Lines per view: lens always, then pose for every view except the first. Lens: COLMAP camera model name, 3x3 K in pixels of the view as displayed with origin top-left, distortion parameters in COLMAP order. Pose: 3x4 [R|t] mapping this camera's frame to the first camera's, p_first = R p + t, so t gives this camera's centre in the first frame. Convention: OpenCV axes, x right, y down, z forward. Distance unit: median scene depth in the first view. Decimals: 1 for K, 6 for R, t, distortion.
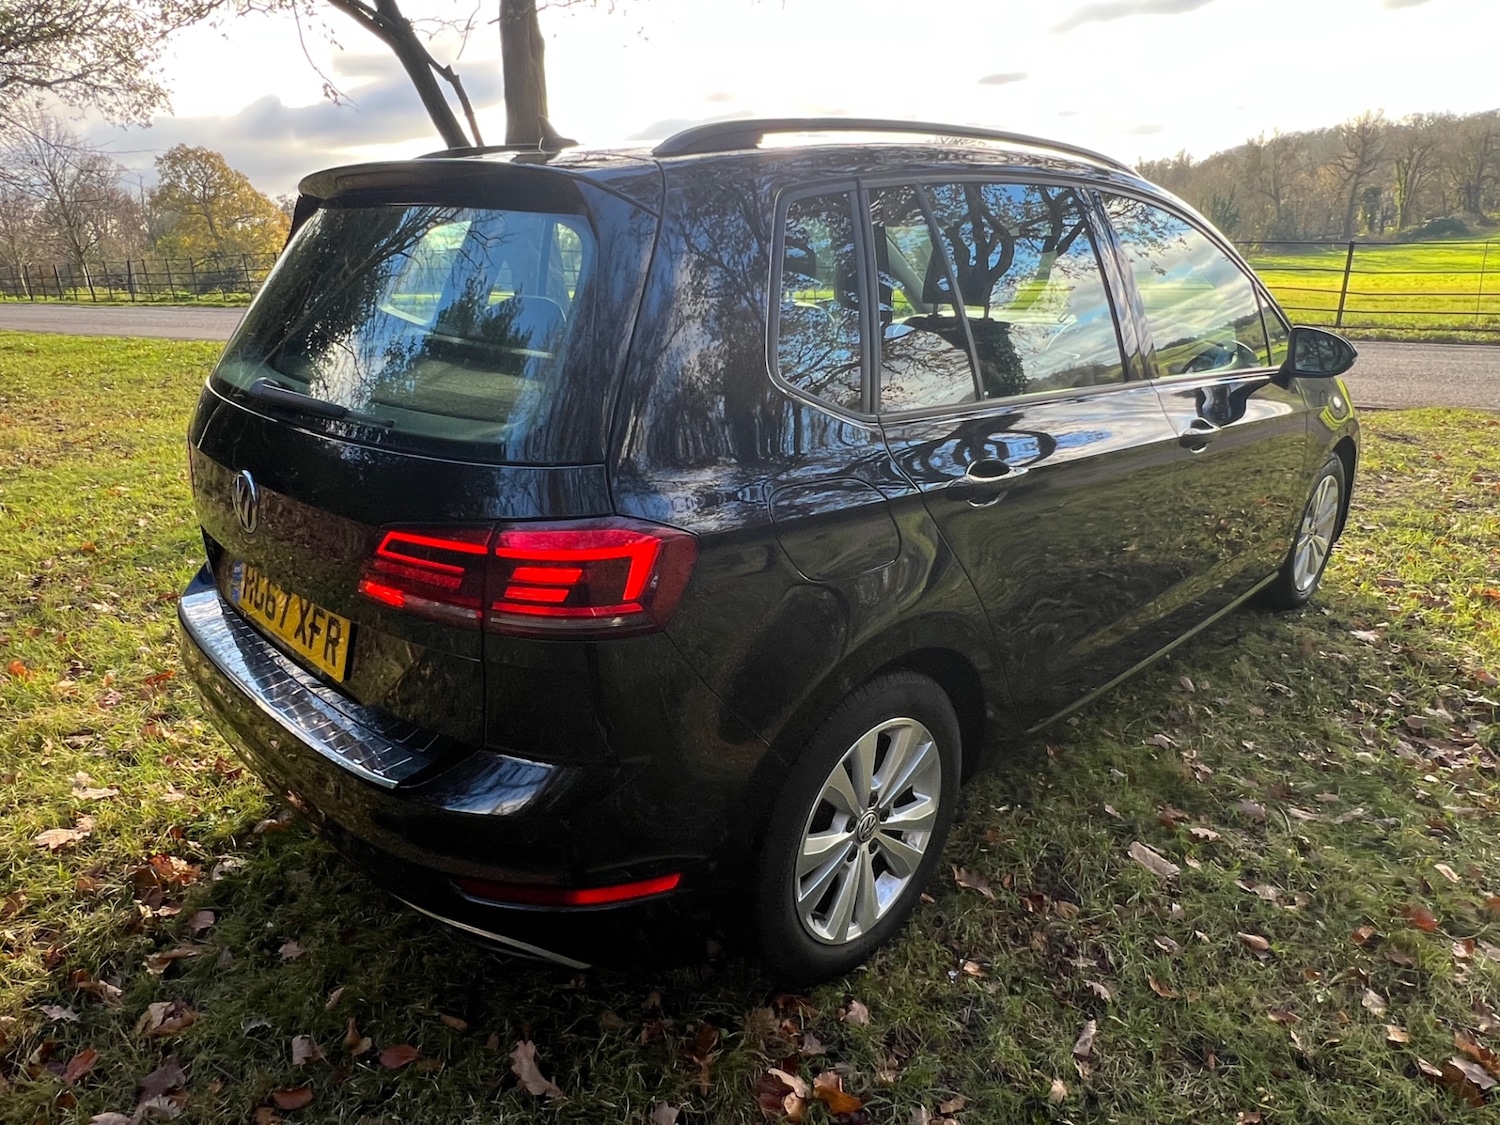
lens RADIAL K [[1001.0, 0, 744.2], [0, 1001.0, 493.2], [0, 0, 1]] dist [-0.003520, 0.001516]
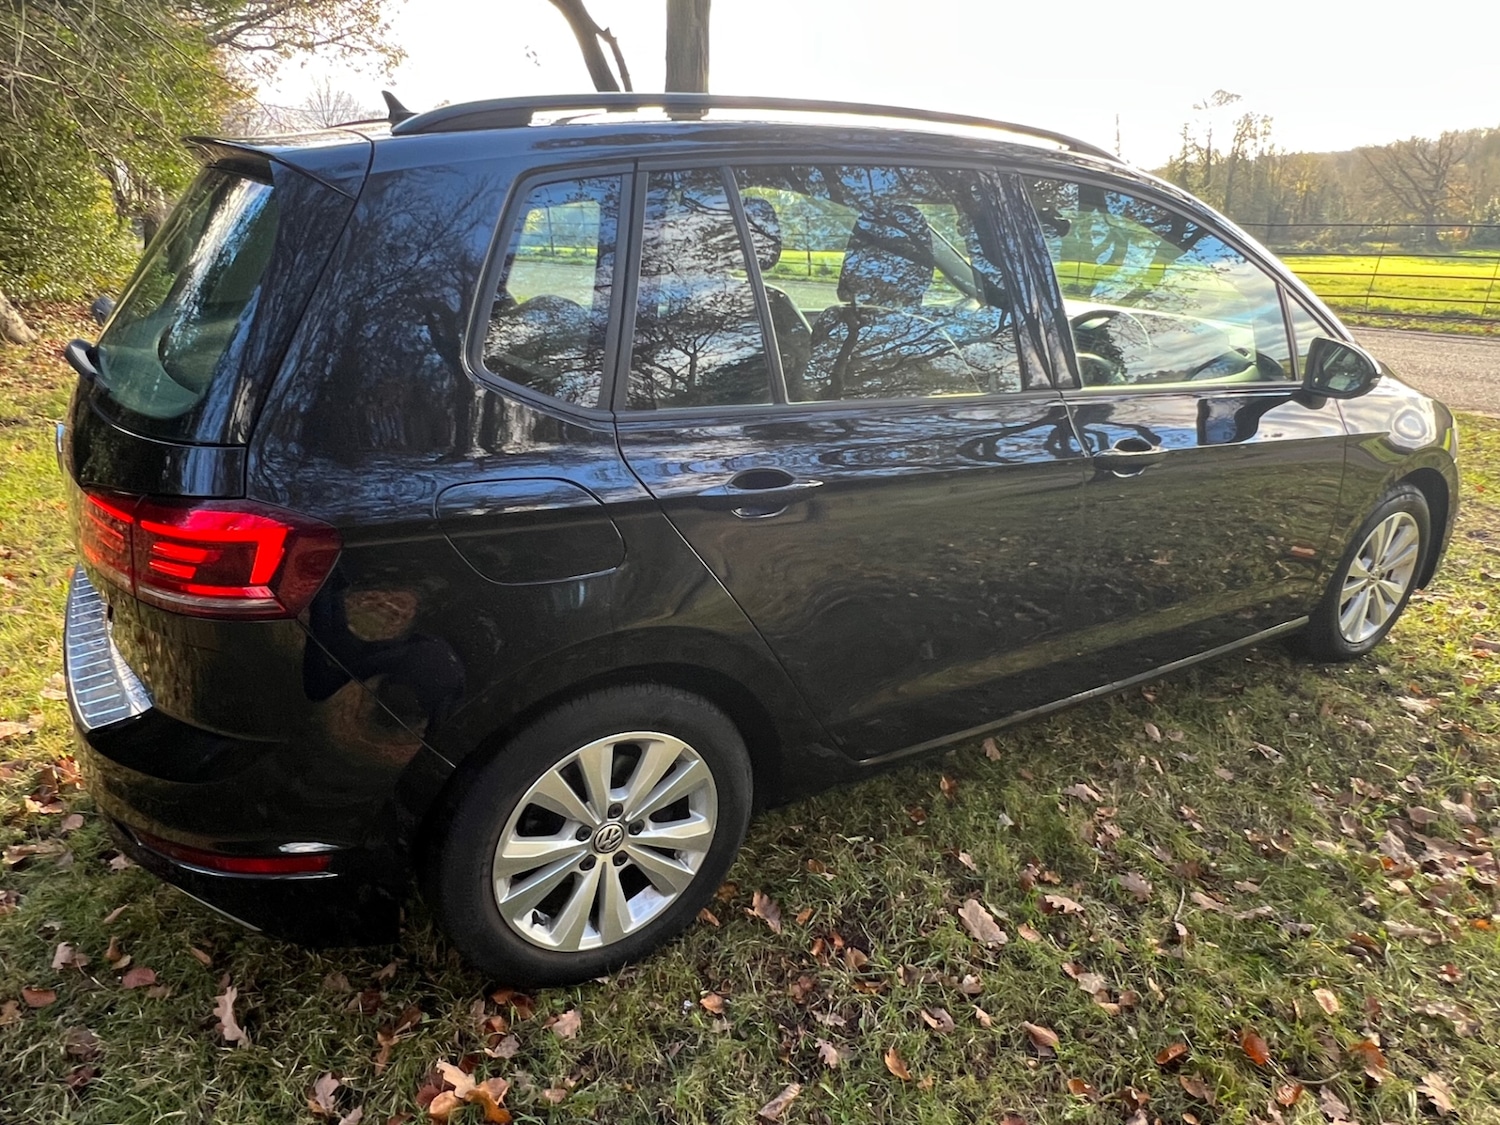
lens RADIAL K [[1001.0, 0, 744.2], [0, 1001.0, 493.2], [0, 0, 1]] dist [-0.003520, 0.001516]
pose [[0.972921, 0.089082, -0.213284, 0.374328], [-0.081292, 0.995672, 0.045037, -0.045266], [0.216373, -0.026479, 0.975952, 0.084379]]
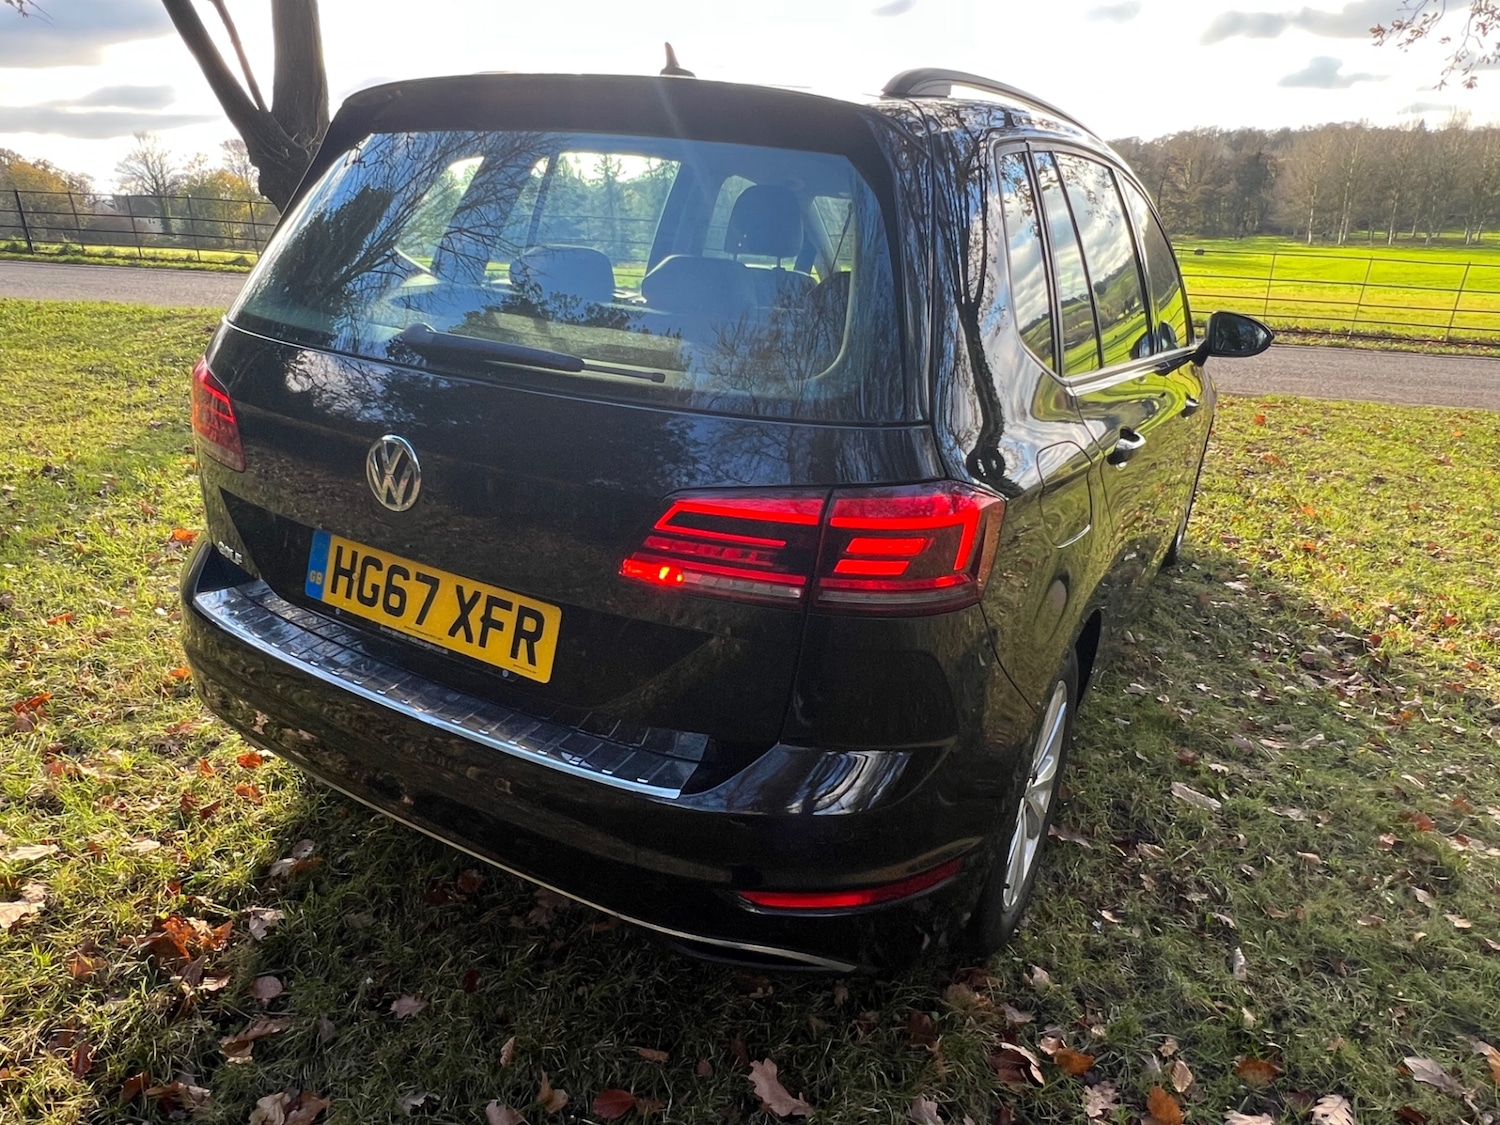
lens RADIAL K [[1001.0, 0, 744.2], [0, 1001.0, 493.2], [0, 0, 1]] dist [-0.003520, 0.001516]
pose [[0.959778, -0.017903, 0.280190, -0.375084], [0.012214, 0.999683, 0.022036, 0.008288], [-0.280495, -0.017728, 0.959692, 0.107833]]
